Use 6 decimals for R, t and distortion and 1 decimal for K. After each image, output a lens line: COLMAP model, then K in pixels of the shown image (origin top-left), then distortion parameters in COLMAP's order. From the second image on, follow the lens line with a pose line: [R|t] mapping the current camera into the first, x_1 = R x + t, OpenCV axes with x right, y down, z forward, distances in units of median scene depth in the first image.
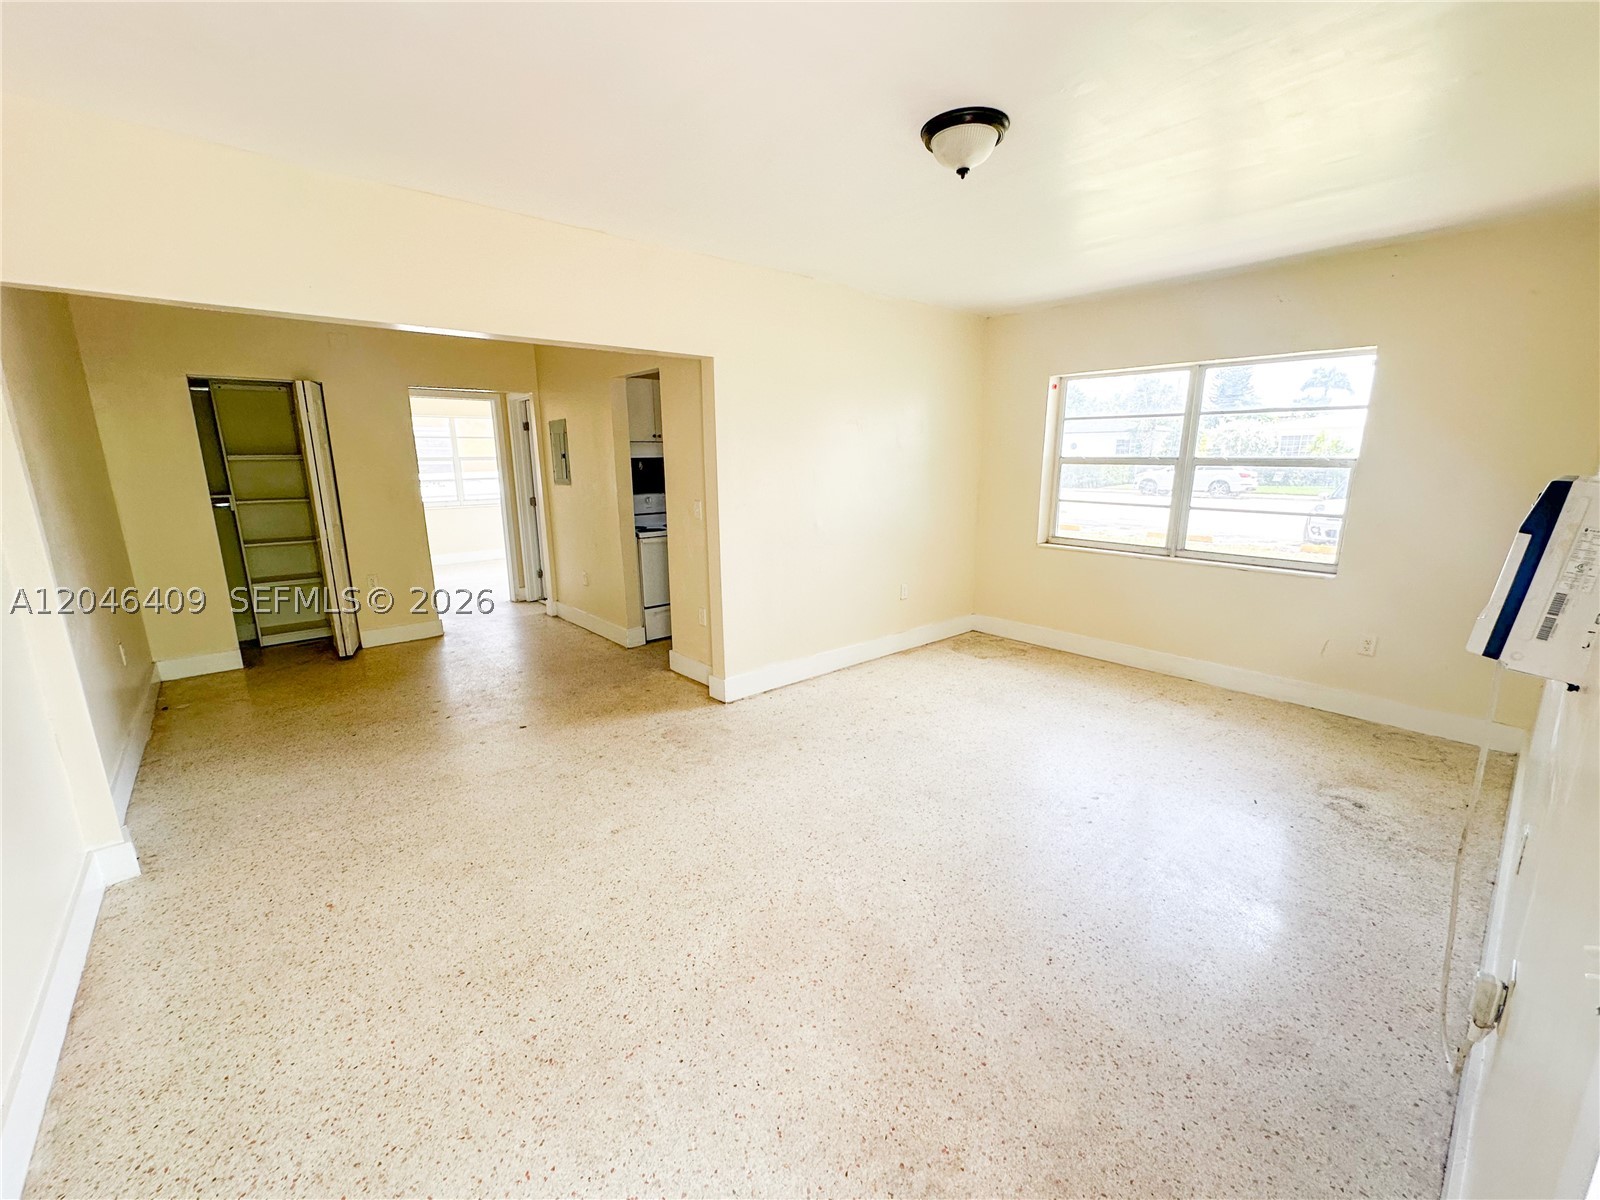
lens RADIAL K [[648.2, 0, 798.6], [0, 648.2, 601.0], [0, 0, 1]] dist [-0.002039, 0.000372]
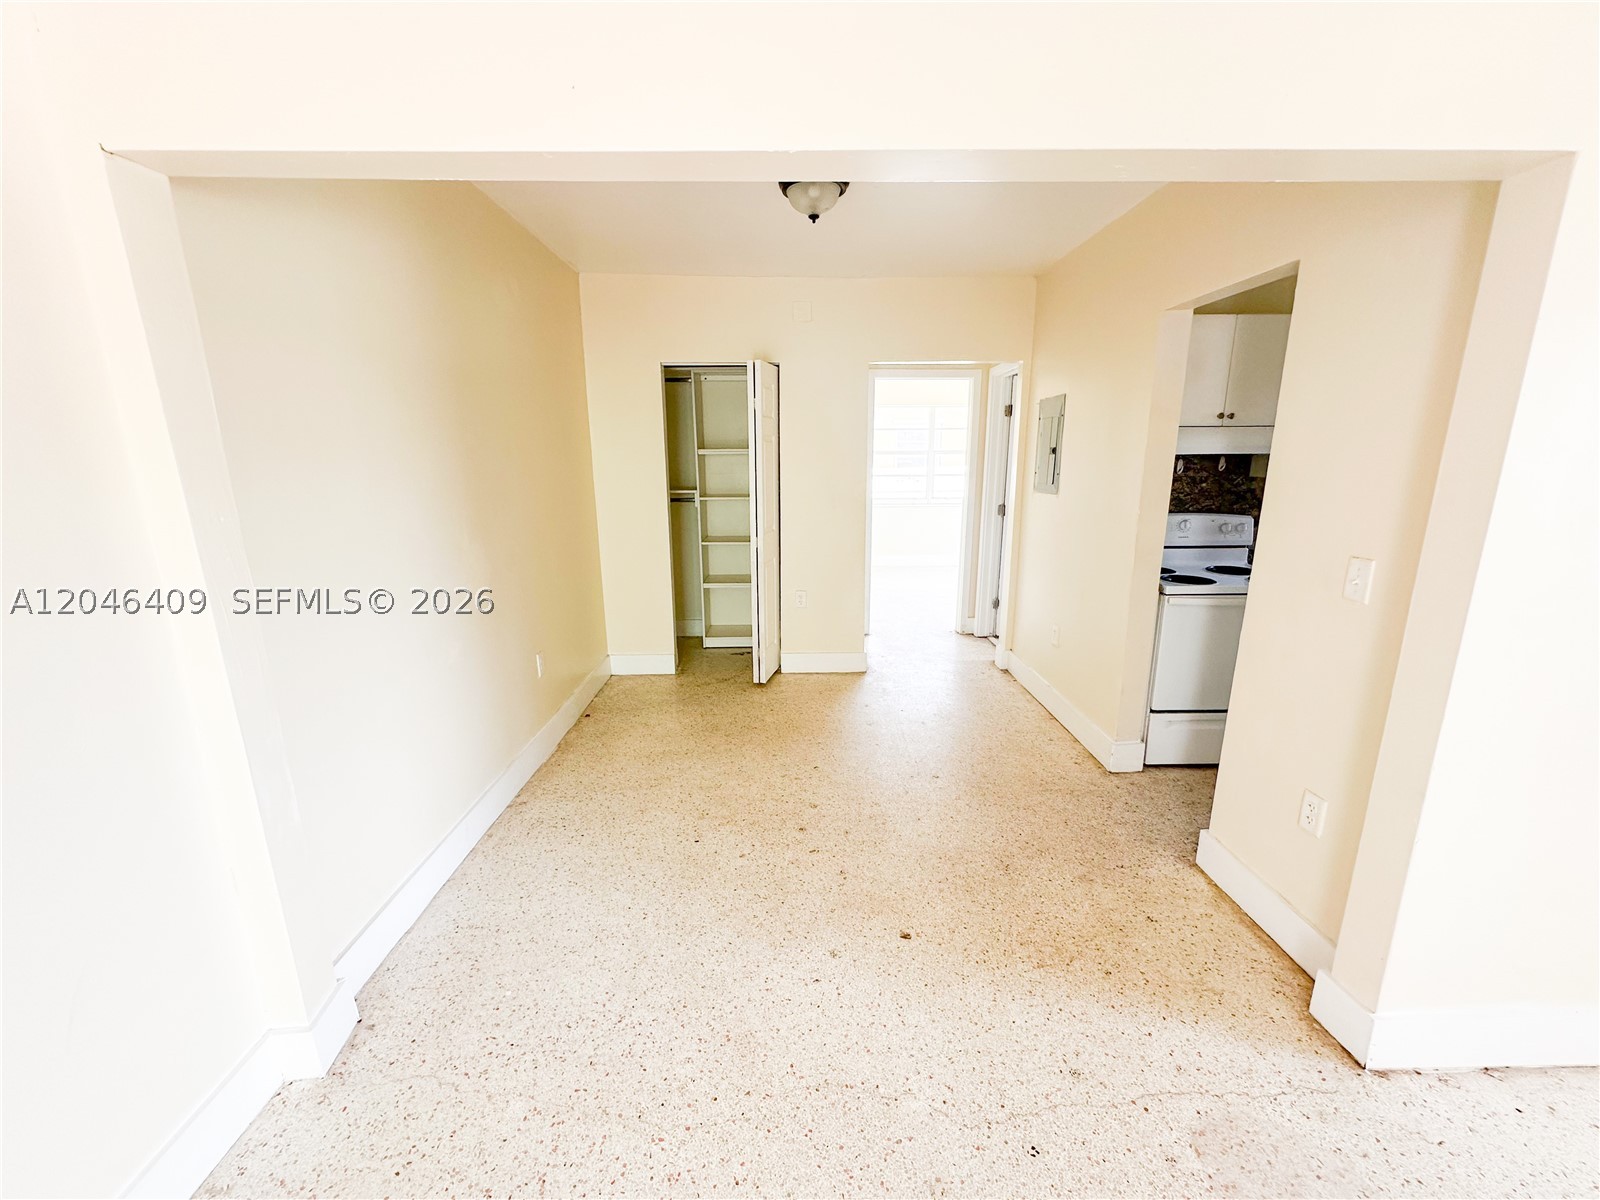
lens RADIAL K [[648.2, 0, 798.6], [0, 648.2, 601.0], [0, 0, 1]] dist [-0.002039, 0.000372]
pose [[0.765853, 0.148150, -0.625717, -0.139741], [-0.141539, 0.988070, 0.060706, -0.083501], [0.627245, 0.042071, 0.777685, 0.365969]]
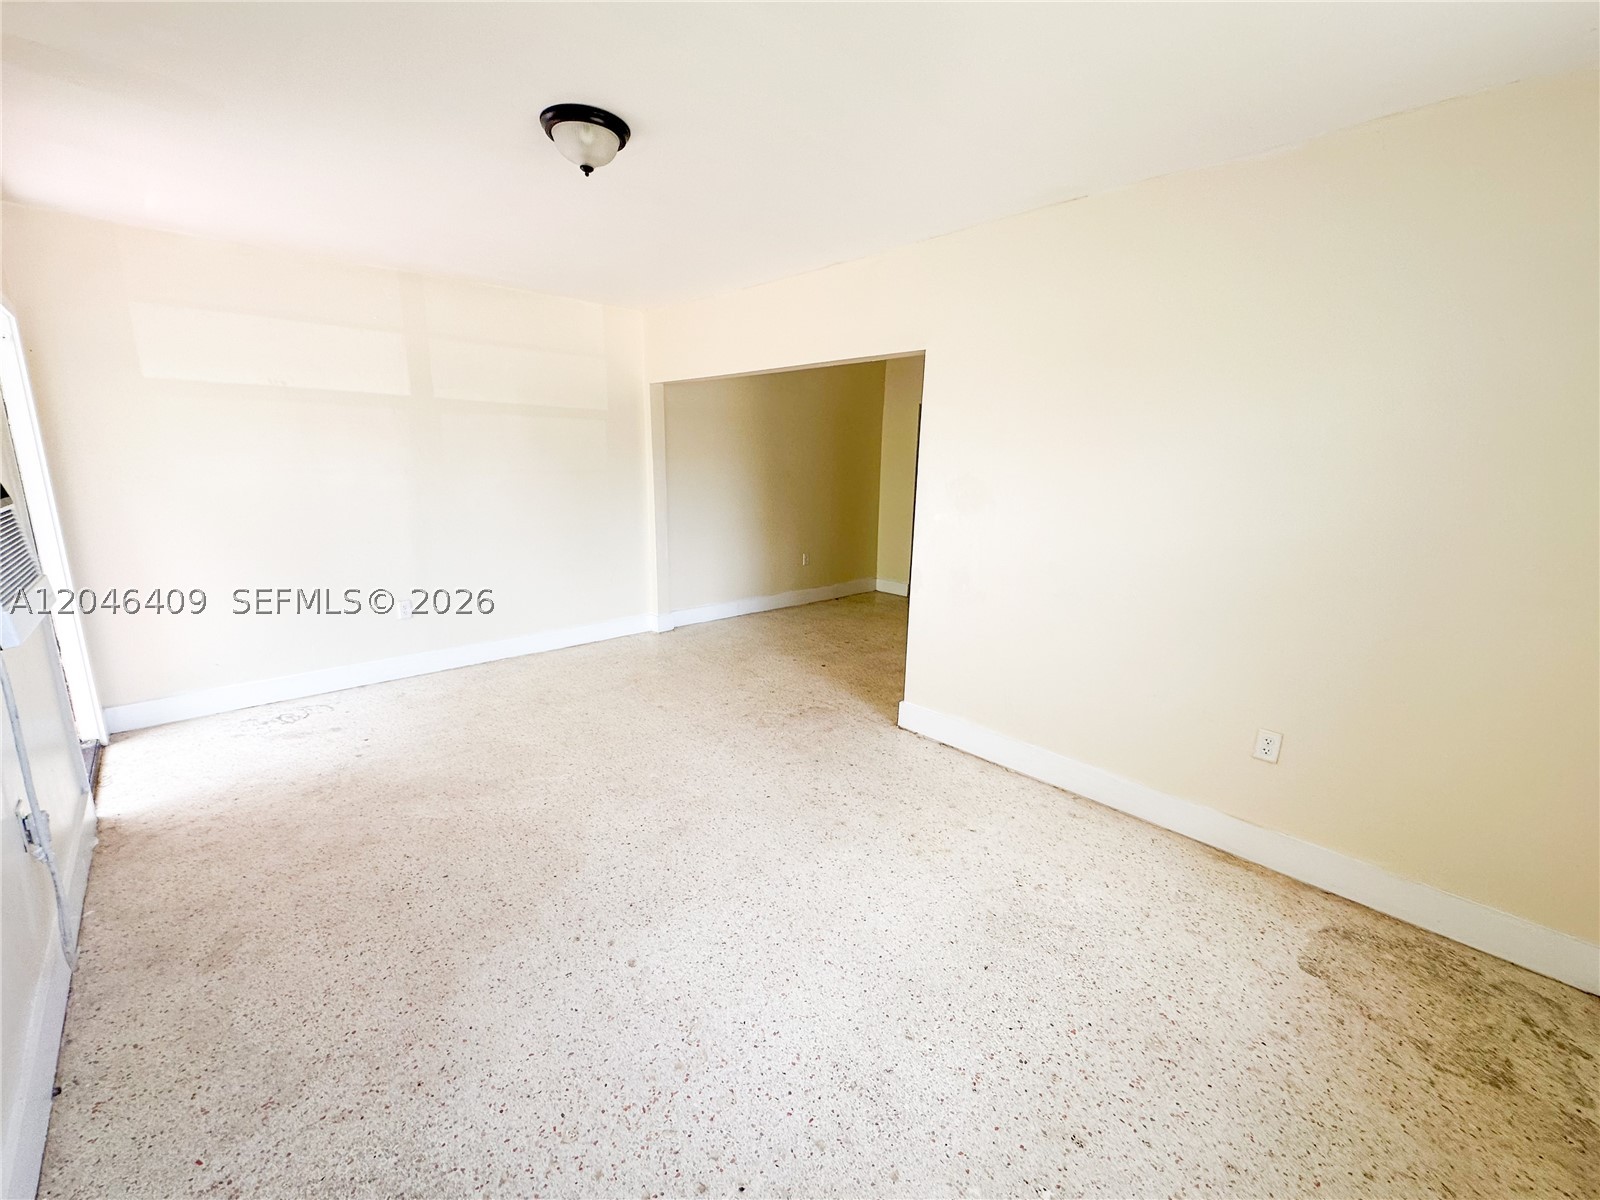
lens RADIAL K [[648.2, 0, 798.6], [0, 648.2, 601.0], [0, 0, 1]] dist [-0.002039, 0.000372]
pose [[0.055391, 0.224044, -0.973004, 0.597797], [-0.241105, 0.948663, 0.204713, -0.135390], [0.968917, 0.223257, 0.106566, 0.580273]]
